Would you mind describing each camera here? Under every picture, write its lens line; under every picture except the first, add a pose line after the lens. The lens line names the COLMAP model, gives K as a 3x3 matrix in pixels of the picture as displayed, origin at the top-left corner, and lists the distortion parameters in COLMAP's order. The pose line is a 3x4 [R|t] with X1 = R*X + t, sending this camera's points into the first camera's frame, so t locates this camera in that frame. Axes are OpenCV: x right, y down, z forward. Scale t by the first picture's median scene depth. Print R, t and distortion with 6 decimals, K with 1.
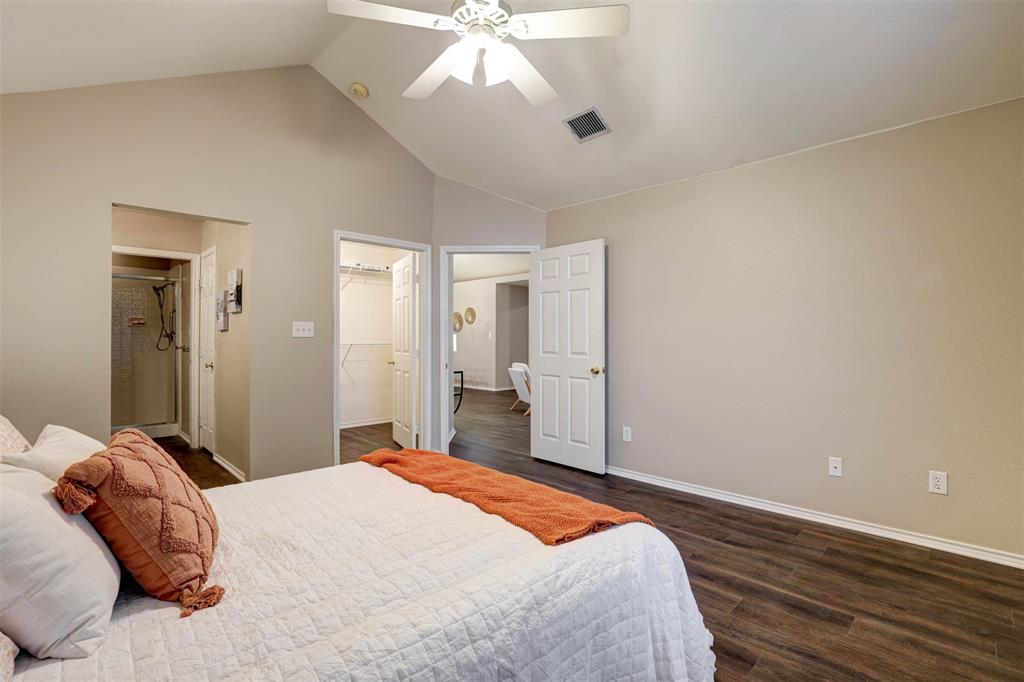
lens RADIAL K [[470.1, 0, 508.8], [0, 470.1, 339.9], [0, 0, 1]] dist [-0.028538, 0.000838]
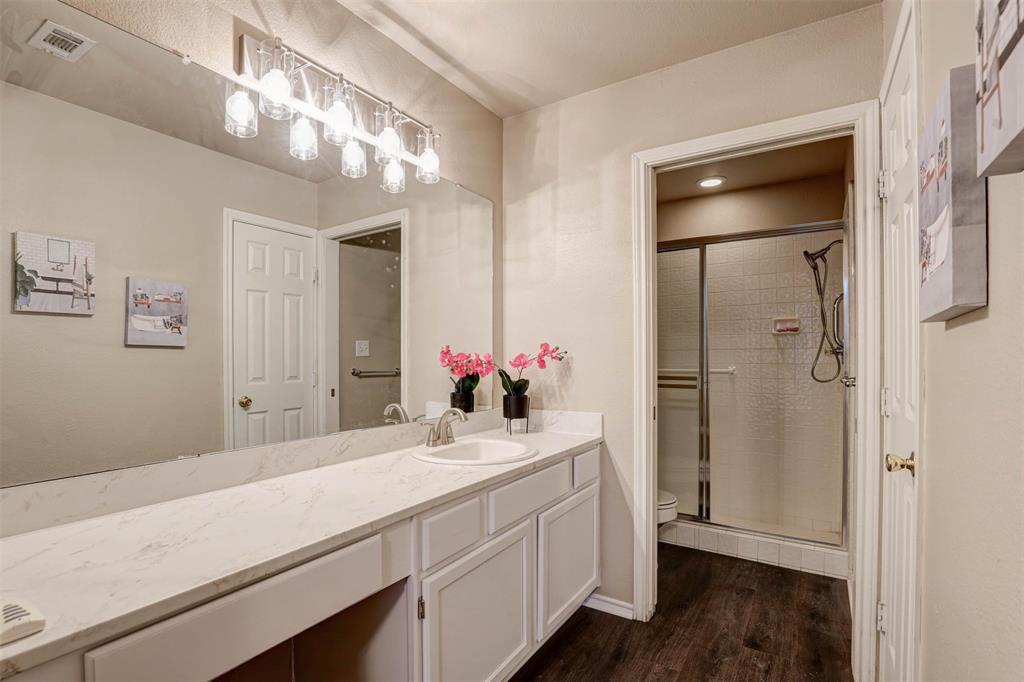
lens RADIAL K [[470.1, 0, 511.4], [0, 470.1, 349.9], [0, 0, 1]] dist [-0.028538, 0.000838]
pose [[0.221780, -0.009224, -0.975053, -0.348429], [-0.005768, 0.999925, -0.010771, -0.003275], [0.975080, 0.008013, 0.221711, 0.575866]]
